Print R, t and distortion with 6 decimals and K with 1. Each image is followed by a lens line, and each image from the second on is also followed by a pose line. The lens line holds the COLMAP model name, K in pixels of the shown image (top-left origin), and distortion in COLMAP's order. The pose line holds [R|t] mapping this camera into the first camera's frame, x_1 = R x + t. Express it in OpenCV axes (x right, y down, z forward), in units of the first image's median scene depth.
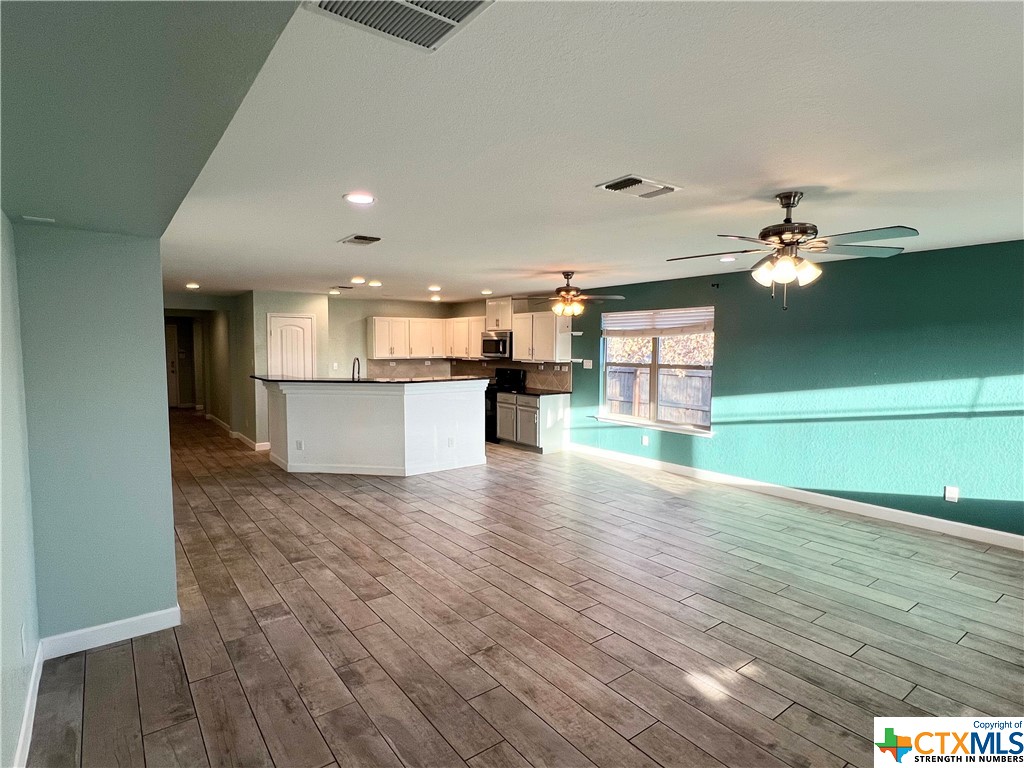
lens RADIAL K [[555.8, 0, 523.2], [0, 555.8, 381.2], [0, 0, 1]] dist [0.000604, -0.001321]
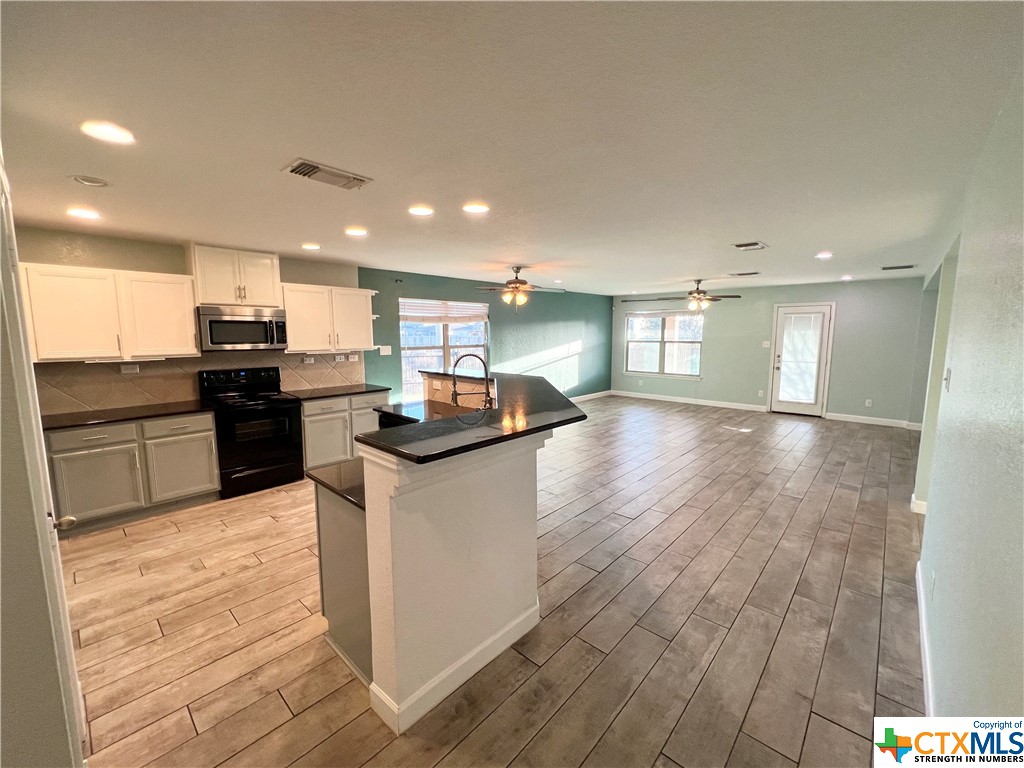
lens RADIAL K [[411.3, 0, 508.3], [0, 411.3, 383.8], [0, 0, 1]] dist [-0.002611, 0.000061]
pose [[-0.159759, -0.126589, 0.979006, -0.873804], [0.065807, 0.988172, 0.138513, -0.083179], [-0.984960, 0.086554, -0.149539, 1.295221]]
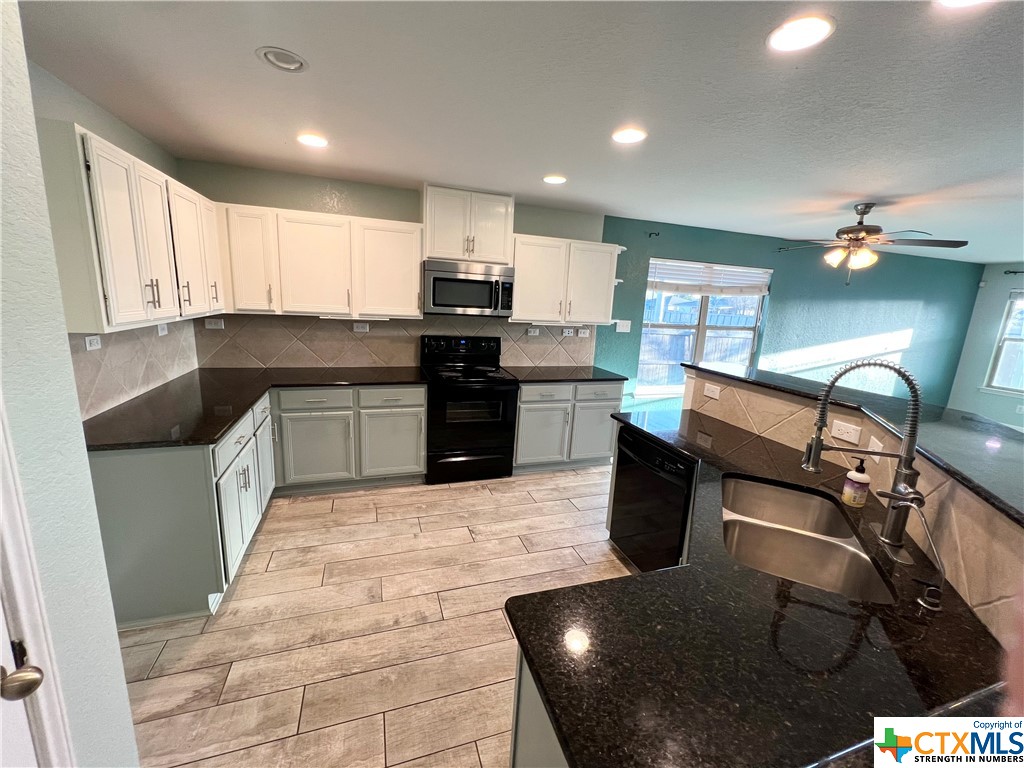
lens RADIAL K [[411.3, 0, 514.8], [0, 411.3, 377.8], [0, 0, 1]] dist [-0.002611, 0.000061]
pose [[0.329358, -0.165862, 0.929523, -0.641624], [0.011456, 0.985080, 0.171716, -0.084083], [-0.944135, -0.045907, 0.326344, 1.368936]]
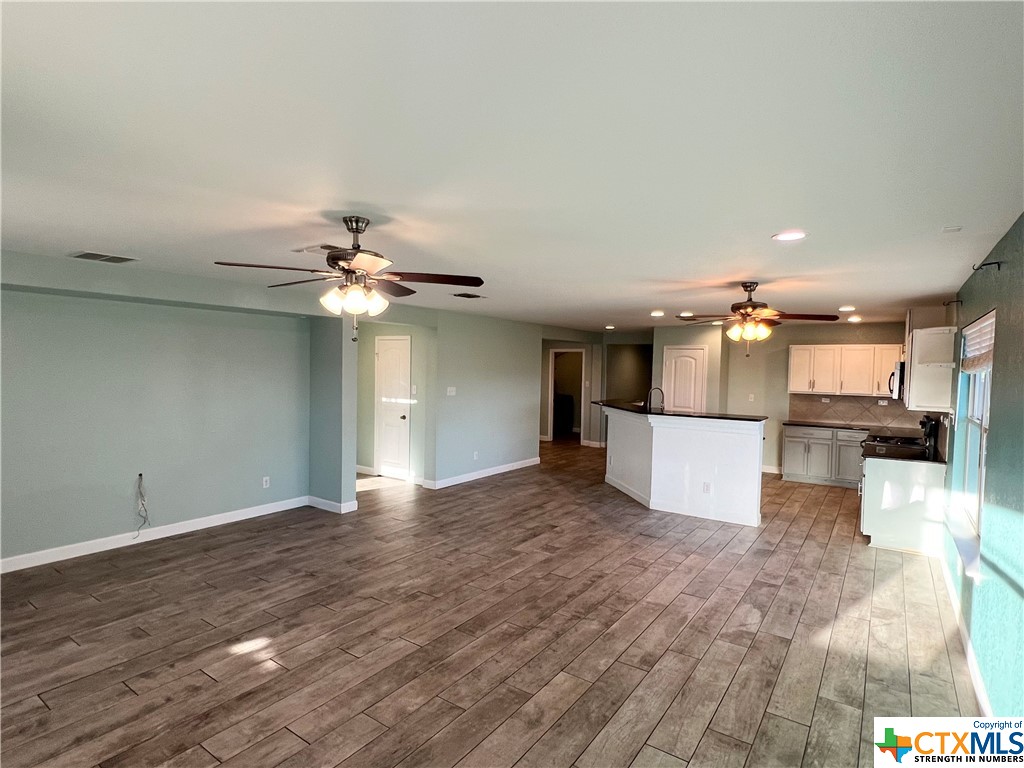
lens RADIAL K [[555.8, 0, 496.1], [0, 555.8, 385.1], [0, 0, 1]] dist [0.000604, -0.001321]
pose [[0.275876, 0.039160, -0.960395, 0.782038], [-0.082695, 0.996432, 0.016875, -0.050157], [0.957629, 0.074764, 0.278130, 0.532407]]
